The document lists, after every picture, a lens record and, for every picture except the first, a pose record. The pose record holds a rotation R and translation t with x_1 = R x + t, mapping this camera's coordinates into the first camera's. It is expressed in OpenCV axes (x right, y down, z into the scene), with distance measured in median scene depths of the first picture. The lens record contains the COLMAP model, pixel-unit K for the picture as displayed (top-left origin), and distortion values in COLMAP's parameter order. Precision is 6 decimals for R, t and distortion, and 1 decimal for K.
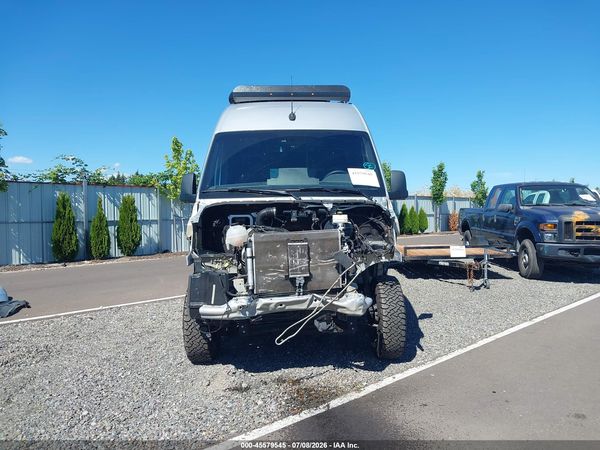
lens RADIAL K [[480.5, 0, 299.7], [0, 480.5, 222.0], [0, 0, 1]] dist [0.002990, -0.017490]
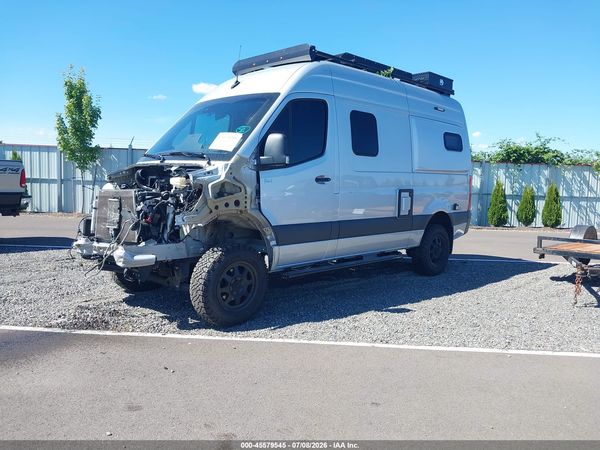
lens RADIAL K [[480.5, 0, 303.0], [0, 480.5, 224.5], [0, 0, 1]] dist [0.002990, -0.017490]
pose [[0.706302, 0.102419, -0.700462, 0.956125], [-0.058168, 0.994529, 0.086764, -0.019232], [0.705516, -0.020538, 0.708396, 0.408503]]
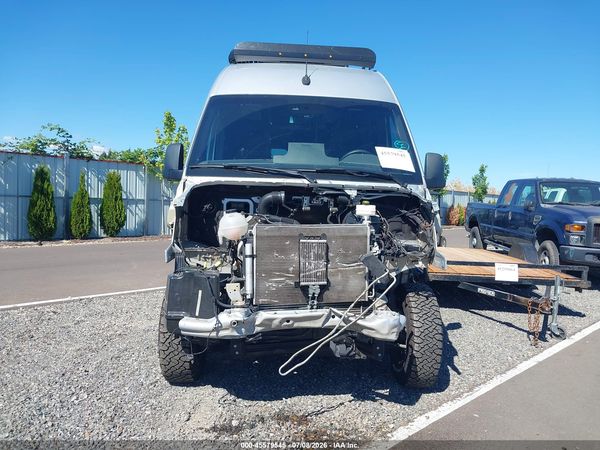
lens RADIAL K [[480.5, 0, 301.6], [0, 480.5, 228.0], [0, 0, 1]] dist [0.002990, -0.017490]
pose [[0.998659, 0.047224, 0.021208, -0.032966], [-0.048045, 0.998044, 0.040002, -0.003593], [-0.019277, -0.040967, 0.998975, 0.204295]]
